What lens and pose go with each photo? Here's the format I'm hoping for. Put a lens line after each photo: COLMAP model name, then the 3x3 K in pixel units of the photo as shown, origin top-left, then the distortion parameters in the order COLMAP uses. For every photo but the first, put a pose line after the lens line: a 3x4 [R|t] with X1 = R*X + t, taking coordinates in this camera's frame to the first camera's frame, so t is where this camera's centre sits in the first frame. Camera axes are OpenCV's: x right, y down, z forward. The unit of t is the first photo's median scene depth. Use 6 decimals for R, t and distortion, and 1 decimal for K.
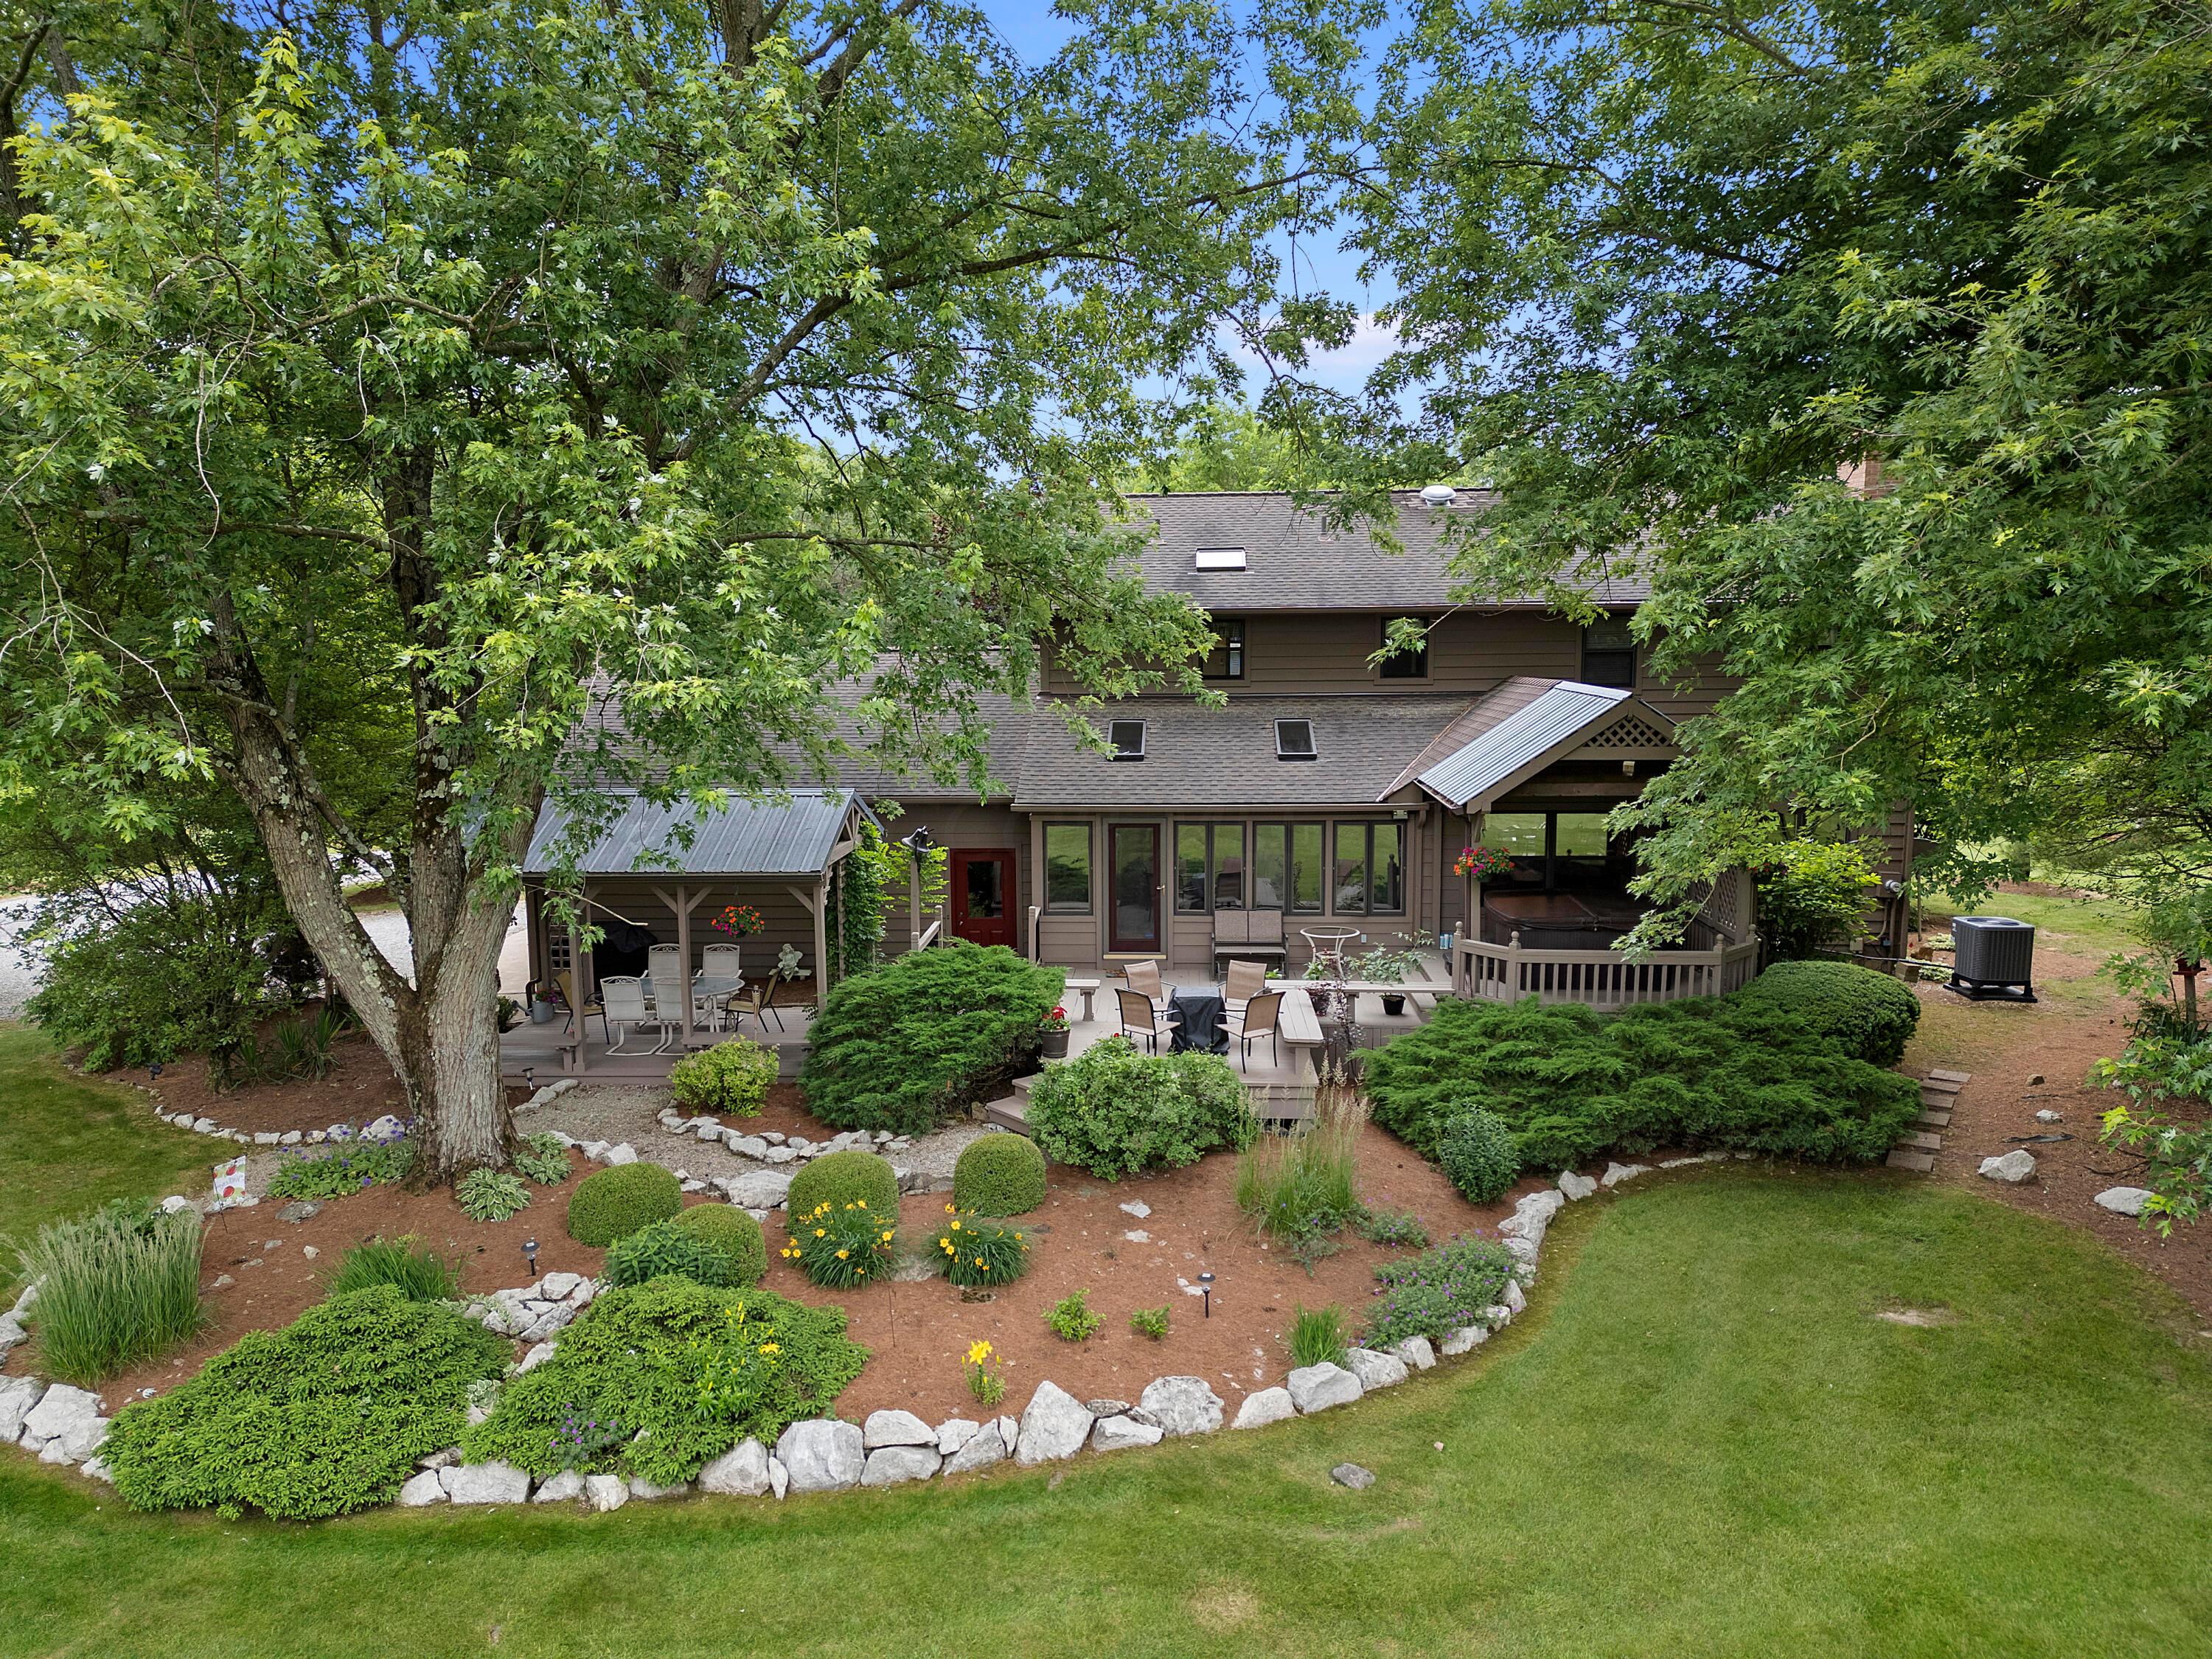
lens RADIAL K [[1478.5, 0, 1097.2], [0, 1478.5, 843.8], [0, 0, 1]] dist [0.057264, -0.055952]
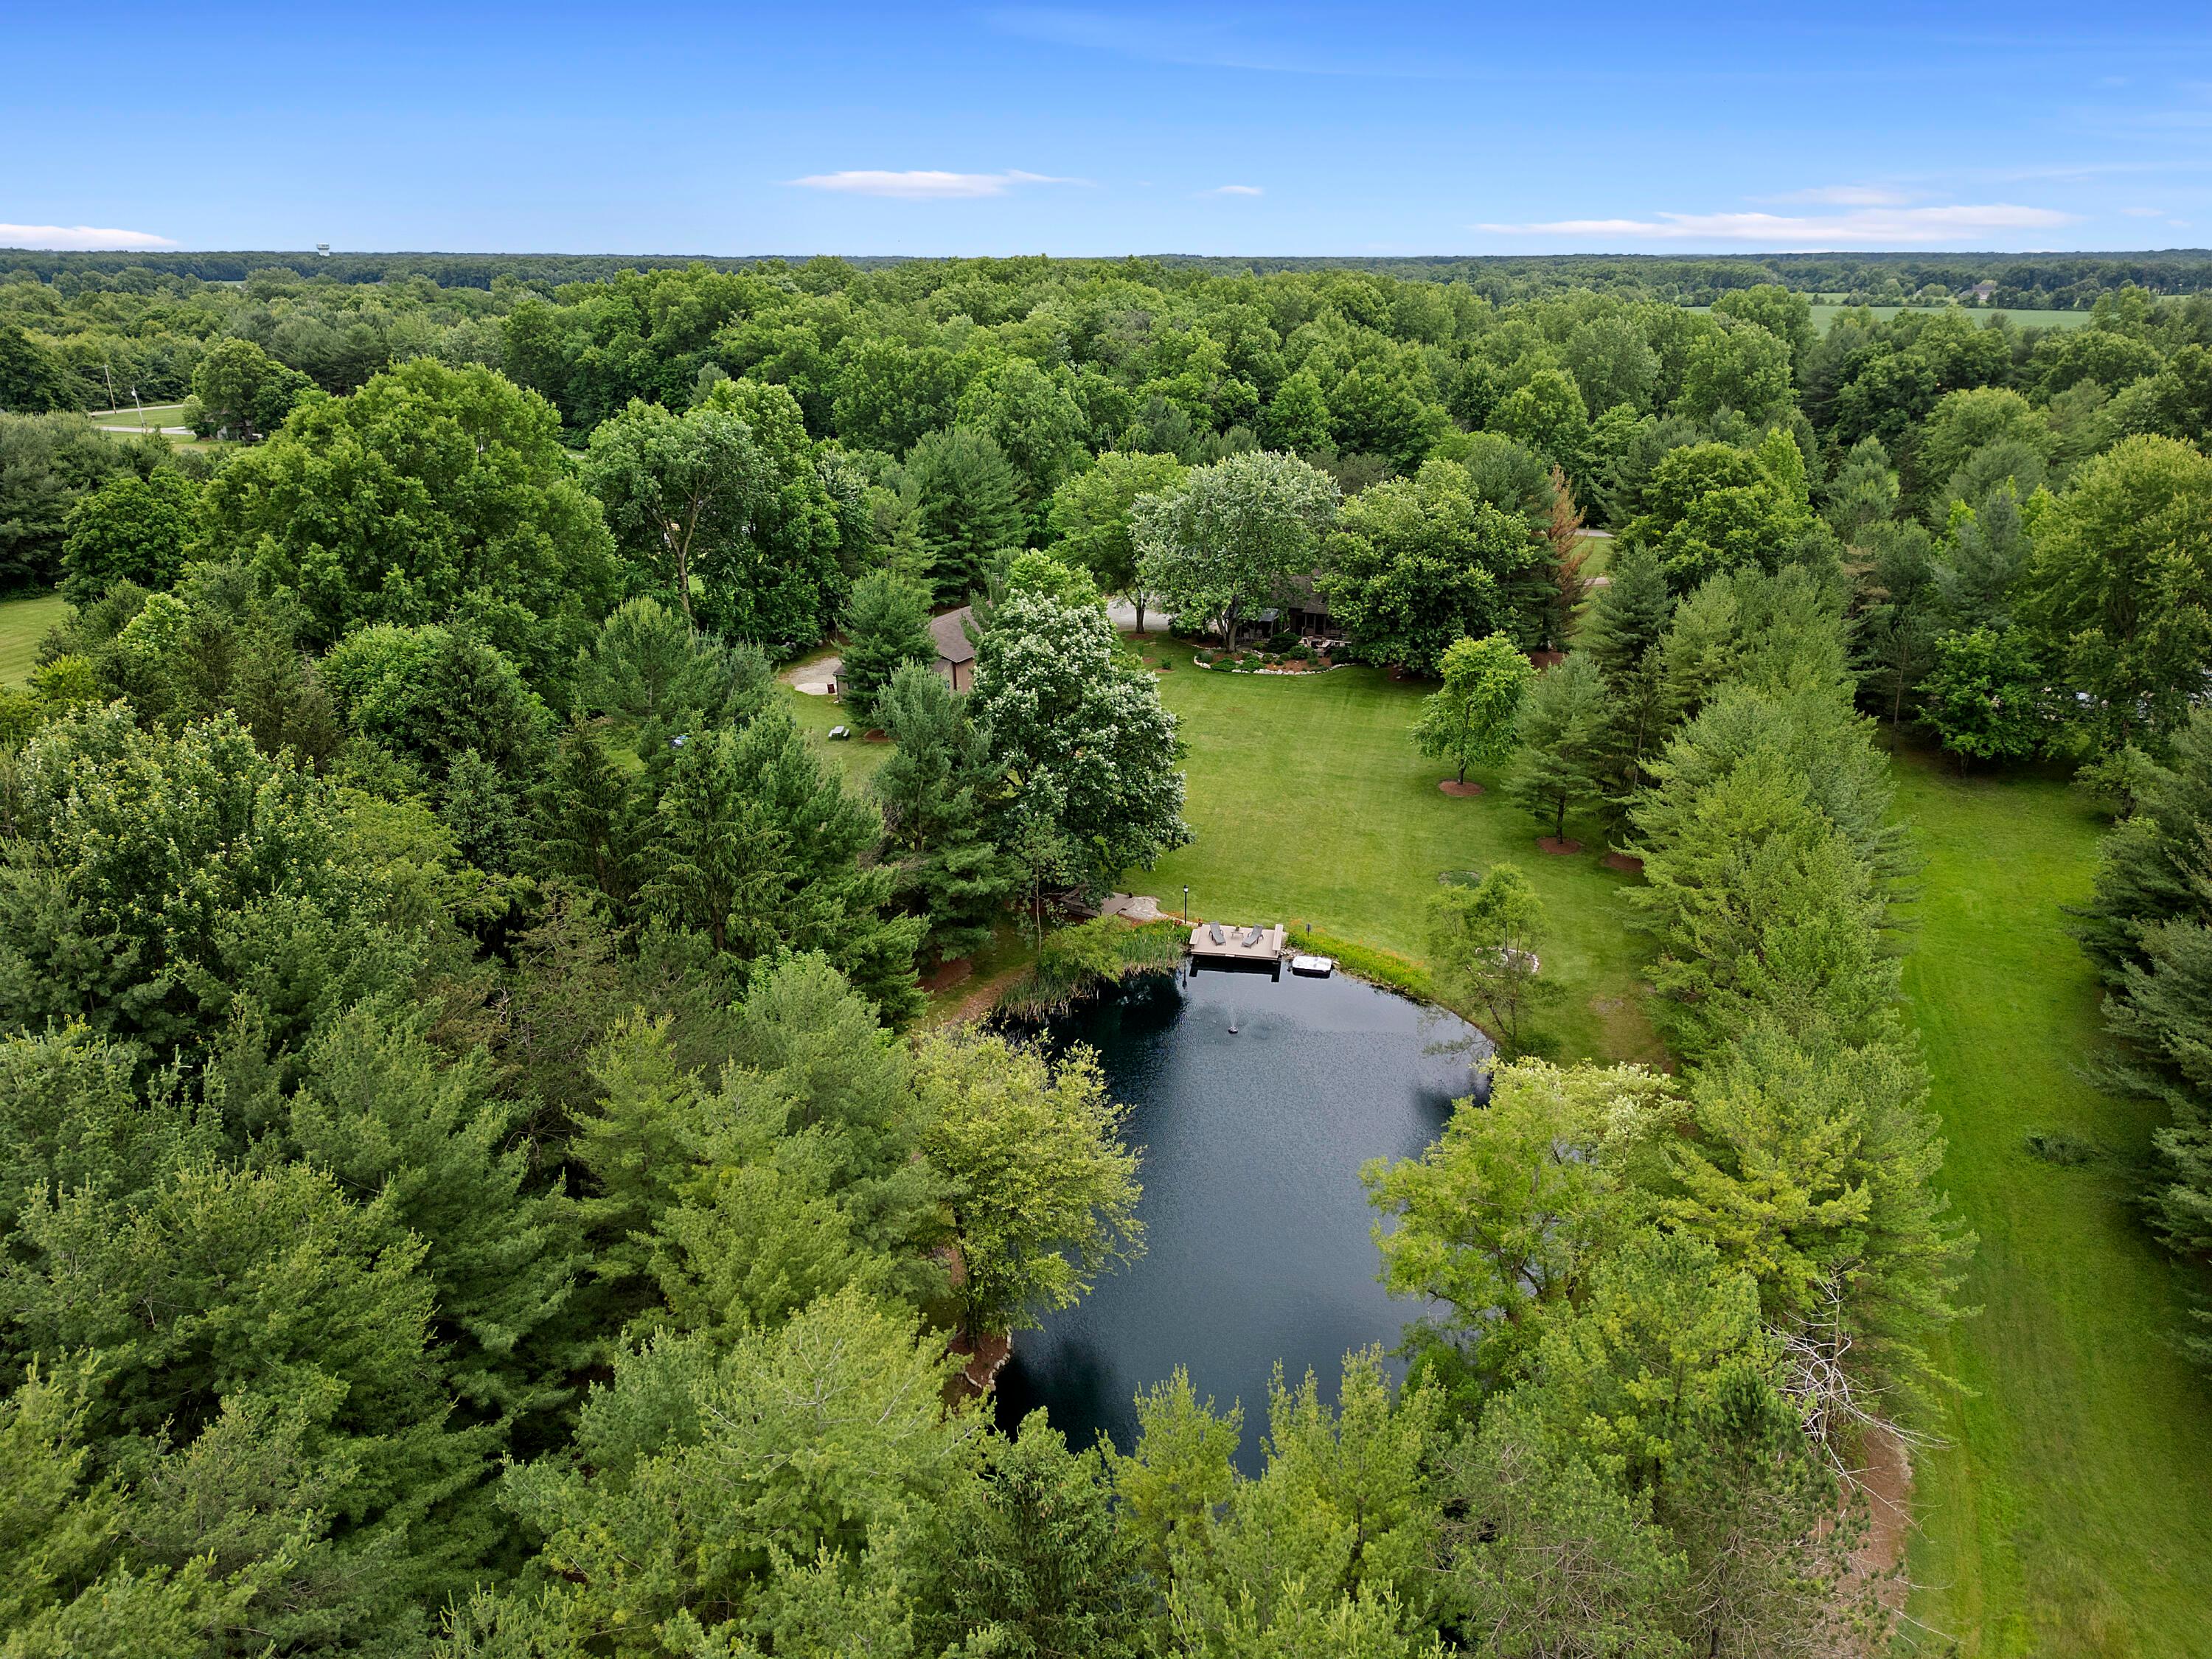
lens RADIAL K [[1478.5, 0, 1097.2], [0, 1478.5, 843.8], [0, 0, 1]] dist [0.057264, -0.055952]
pose [[0.922475, 0.136760, -0.361023, 2.468122], [-0.049241, 0.969195, 0.241324, -0.866501], [0.382905, -0.204838, 0.900792, -8.428379]]
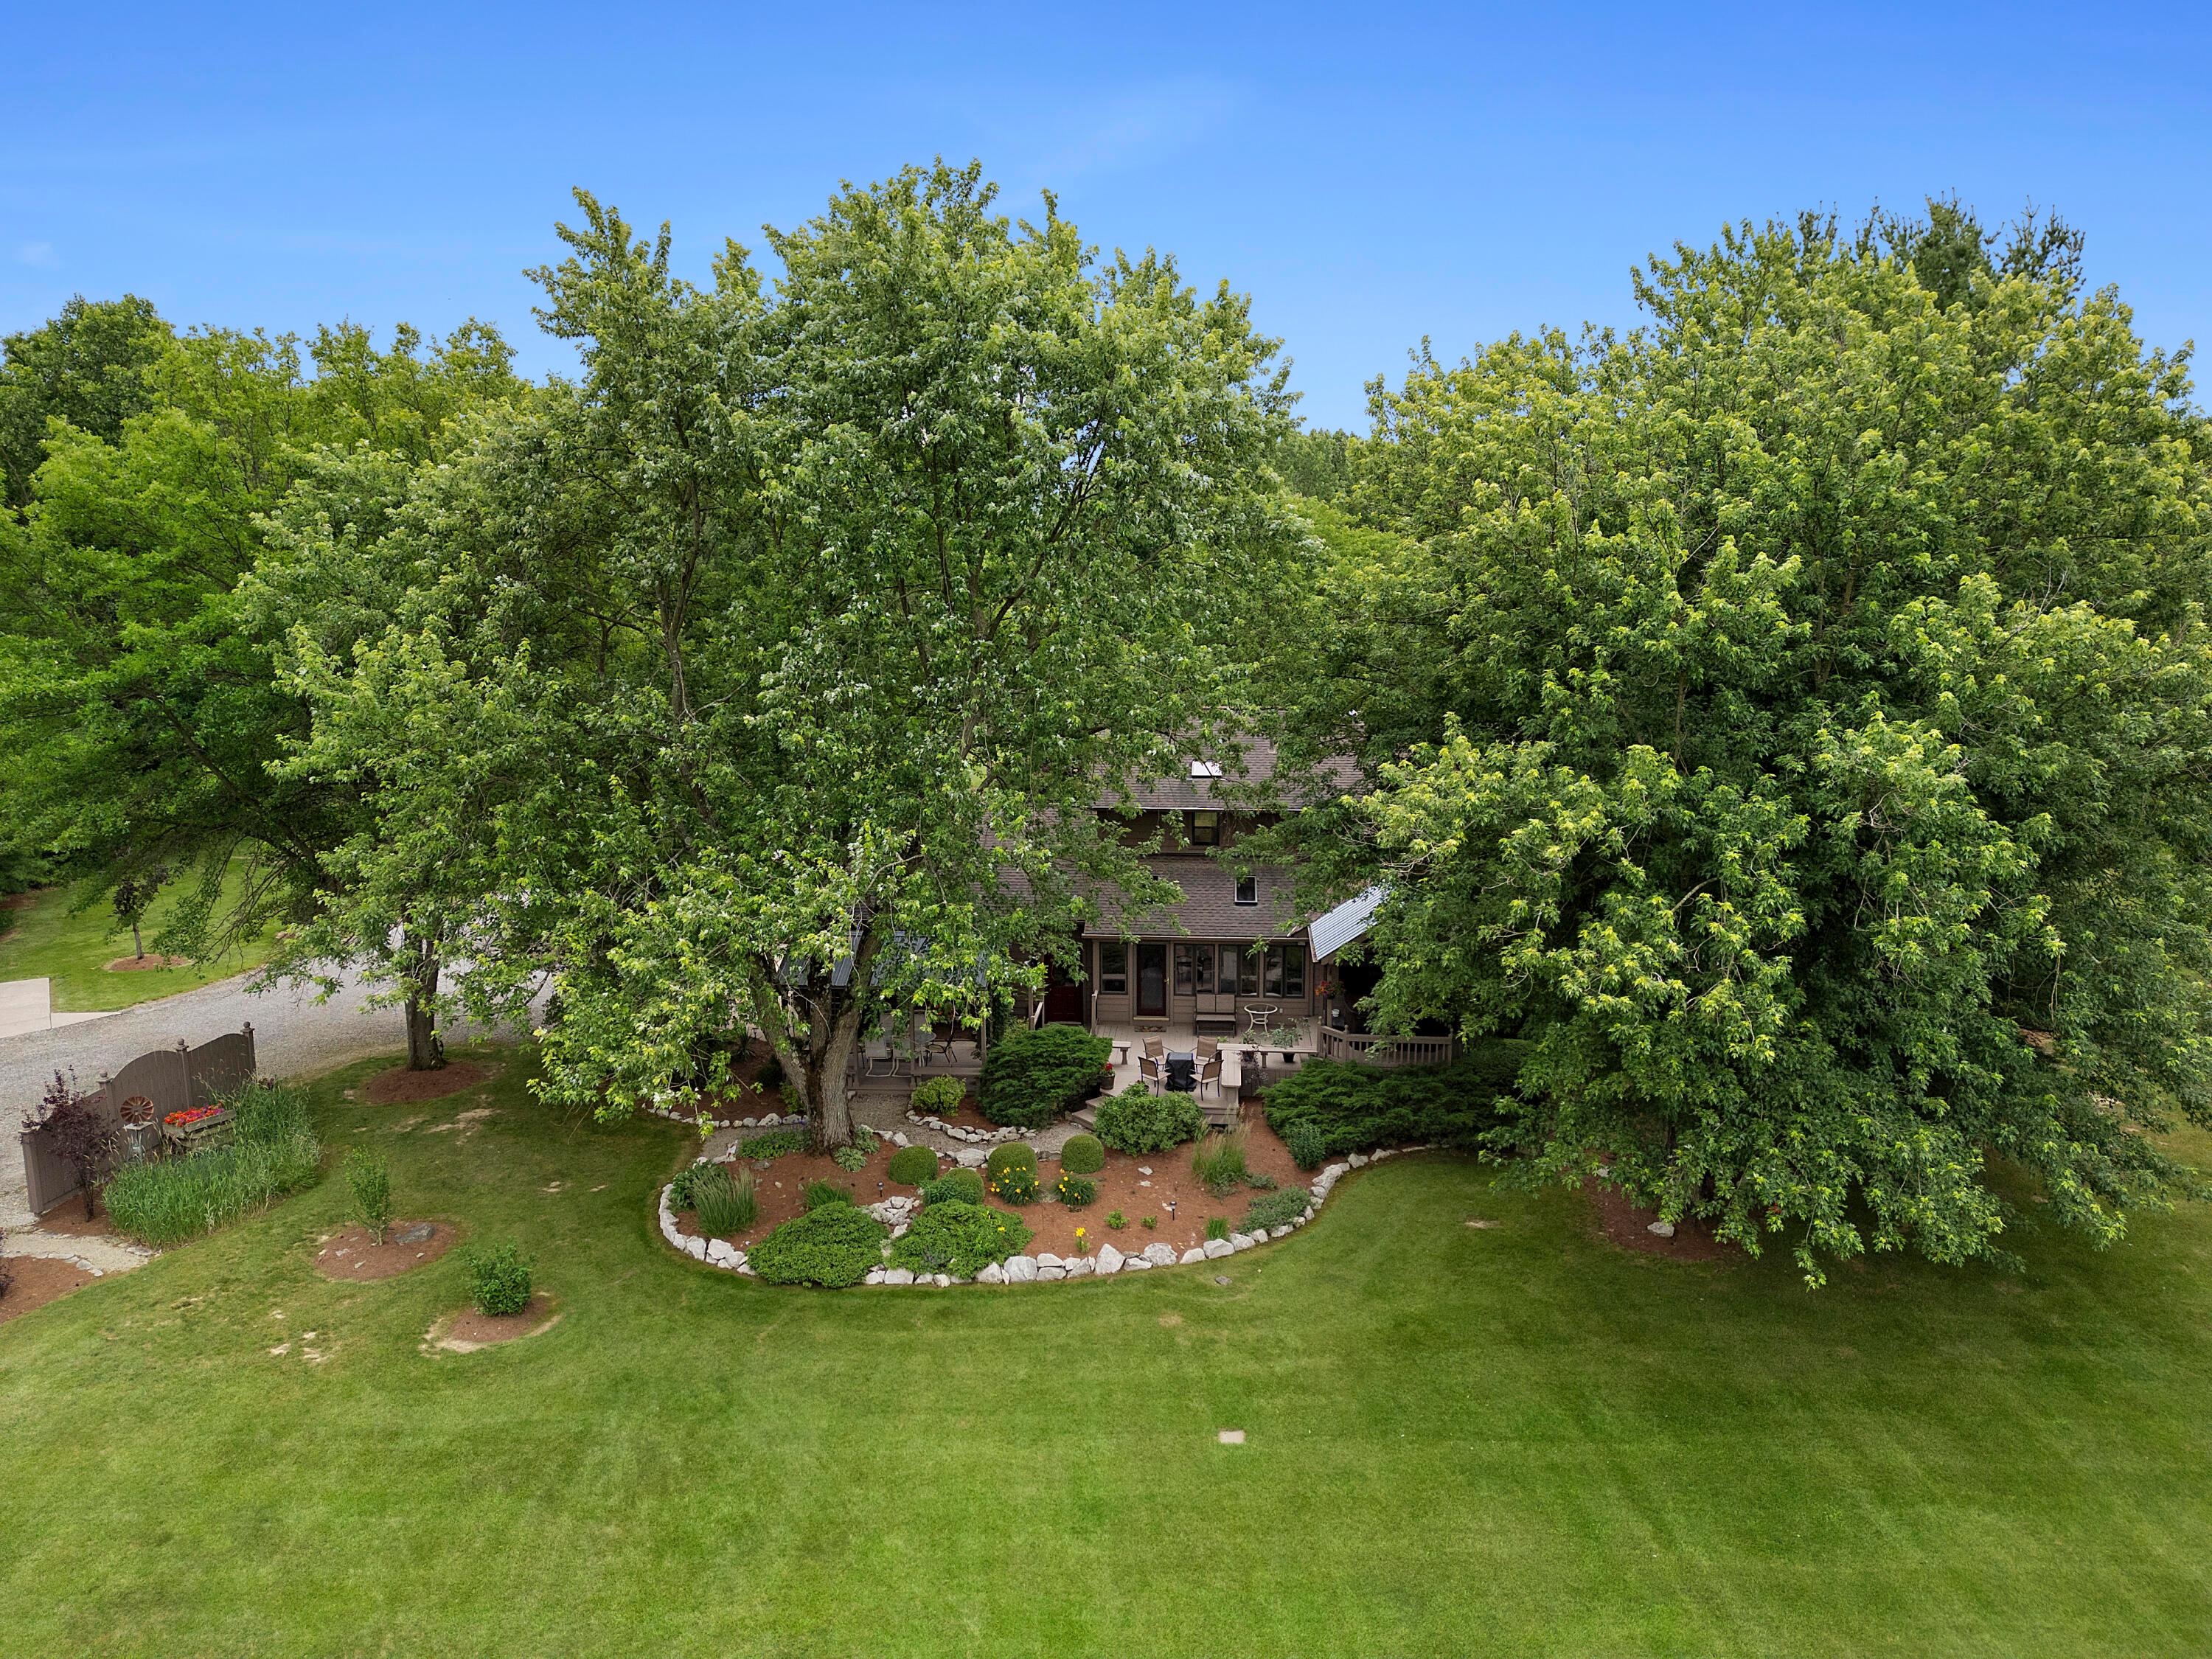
lens RADIAL K [[1478.5, 0, 1097.2], [0, 1478.5, 843.8], [0, 0, 1]] dist [0.057264, -0.055952]
pose [[0.999618, 0.008695, -0.026234, 0.008015], [-0.007022, 0.997975, 0.063216, -0.356101], [0.026731, -0.063007, 0.997655, -1.100986]]
